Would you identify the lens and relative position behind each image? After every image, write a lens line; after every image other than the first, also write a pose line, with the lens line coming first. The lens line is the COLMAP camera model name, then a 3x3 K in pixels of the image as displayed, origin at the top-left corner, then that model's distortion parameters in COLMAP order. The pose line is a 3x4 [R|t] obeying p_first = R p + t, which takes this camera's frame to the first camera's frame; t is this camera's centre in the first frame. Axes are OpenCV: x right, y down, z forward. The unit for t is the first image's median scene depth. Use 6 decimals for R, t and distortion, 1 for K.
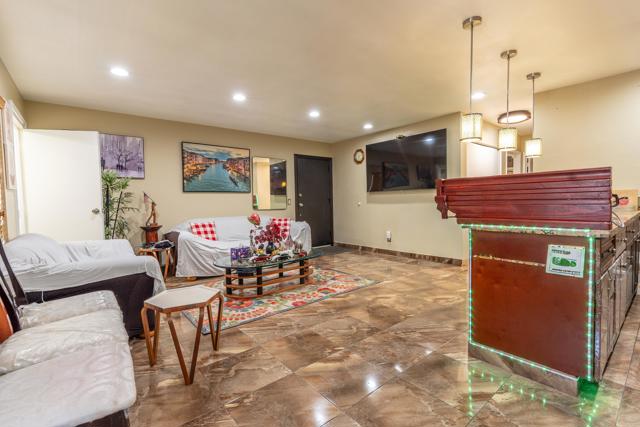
lens RADIAL K [[289.5, 0, 318.8], [0, 289.5, 215.4], [0, 0, 1]] dist [0.001719, 0.001078]
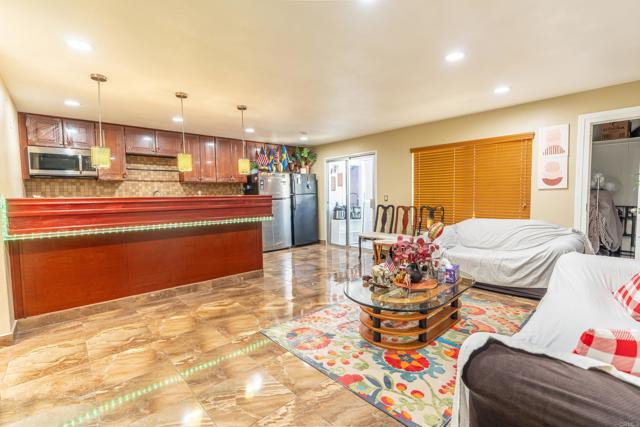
lens RADIAL K [[289.5, 0, 320.9], [0, 289.5, 210.9], [0, 0, 1]] dist [0.001719, 0.001078]
pose [[-0.997835, 0.038678, -0.053199, 0.087095], [0.032768, 0.993632, 0.107800, -0.109655], [0.057029, 0.105824, -0.992748, 1.508375]]
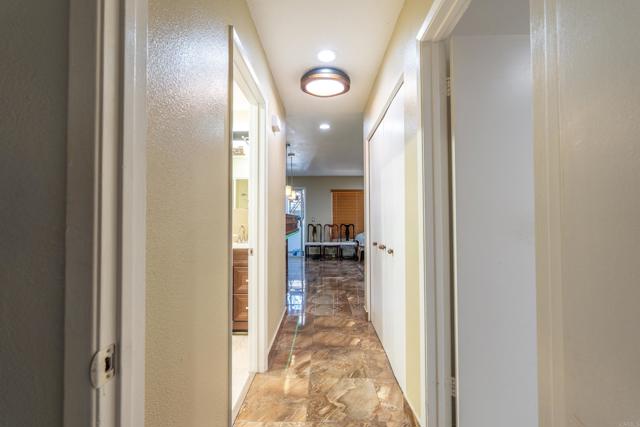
lens RADIAL K [[289.5, 0, 319.8], [0, 289.5, 213.0], [0, 0, 1]] dist [0.001719, 0.001078]
pose [[-0.645778, 0.014676, -0.763384, 1.254763], [-0.015667, 0.999350, 0.032466, -0.129038], [0.763365, 0.032926, -0.645128, 1.534605]]
